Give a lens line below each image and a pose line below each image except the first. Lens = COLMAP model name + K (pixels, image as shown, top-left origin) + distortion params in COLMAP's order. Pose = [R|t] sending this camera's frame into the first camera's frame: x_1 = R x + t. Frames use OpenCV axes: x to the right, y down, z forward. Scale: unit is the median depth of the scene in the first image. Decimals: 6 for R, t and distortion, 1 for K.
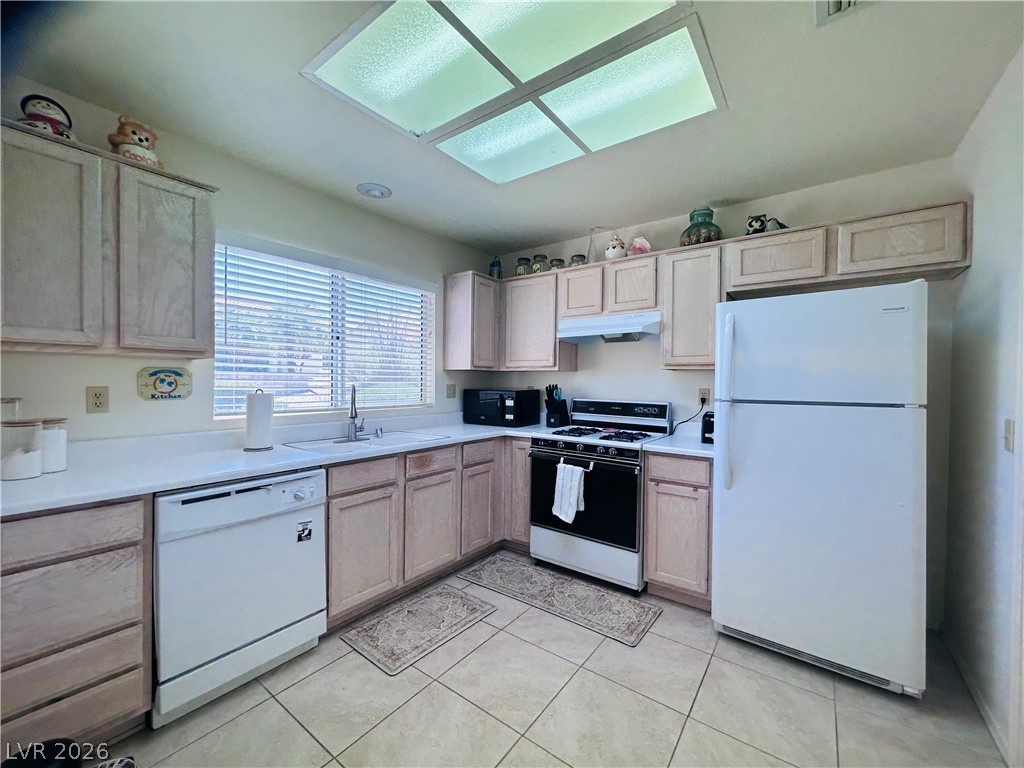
lens RADIAL K [[411.9, 0, 513.8], [0, 411.9, 385.2], [0, 0, 1]] dist [-0.004923, -0.000224]
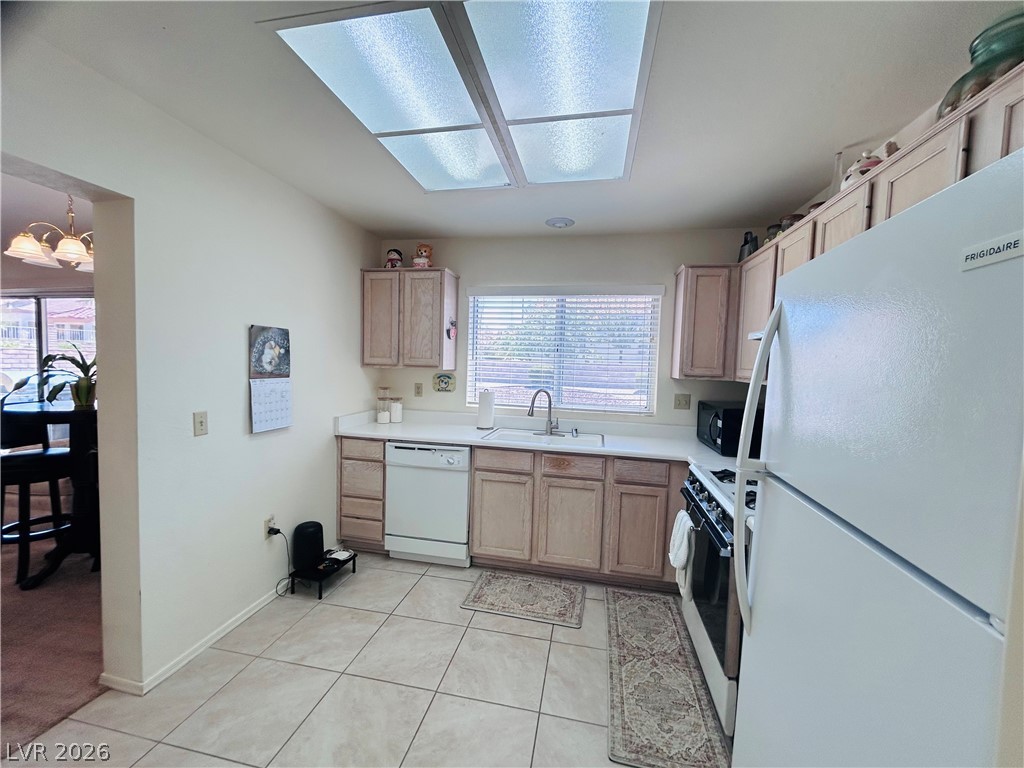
lens RADIAL K [[411.9, 0, 507.6], [0, 411.9, 382.9], [0, 0, 1]] dist [-0.004923, -0.000224]
pose [[0.422494, 0.050769, -0.904943, 0.780975], [-0.034412, 0.998609, 0.039957, -0.075043], [0.905712, 0.014259, 0.423653, 0.447863]]
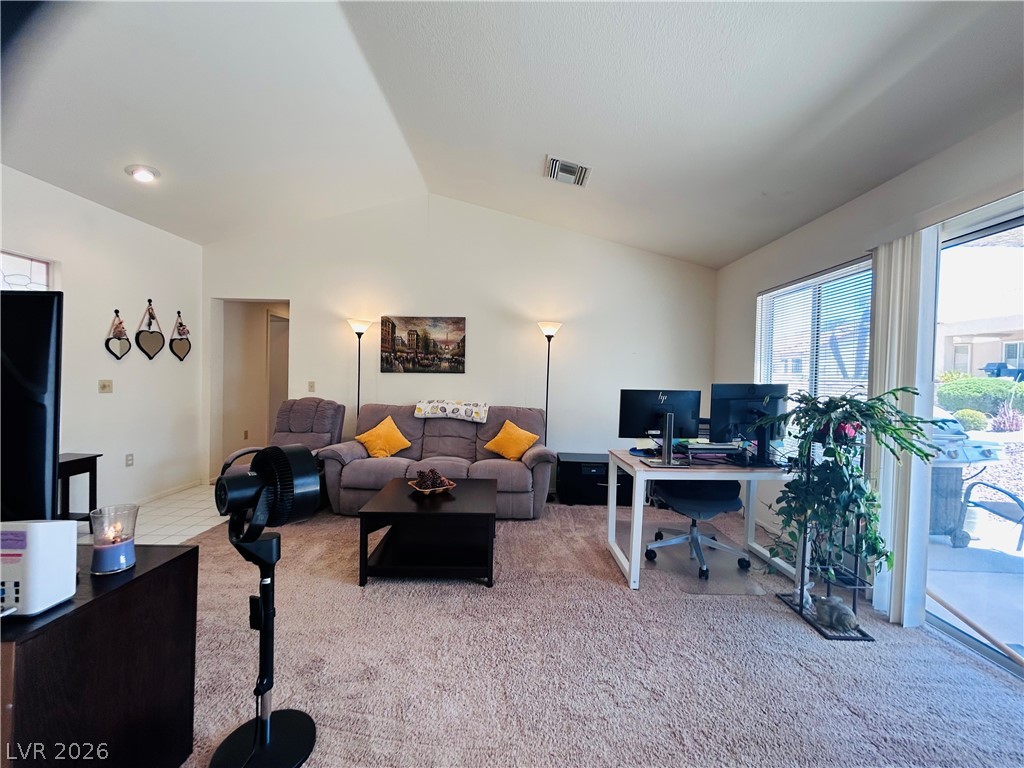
lens RADIAL K [[411.9, 0, 512.3], [0, 411.9, 383.8], [0, 0, 1]] dist [-0.004923, -0.000224]
pose [[-0.811889, -0.014820, -0.583624, -0.851198], [-0.031131, 0.999354, 0.017930, 0.009125], [0.582982, 0.032726, -0.811826, -0.858553]]
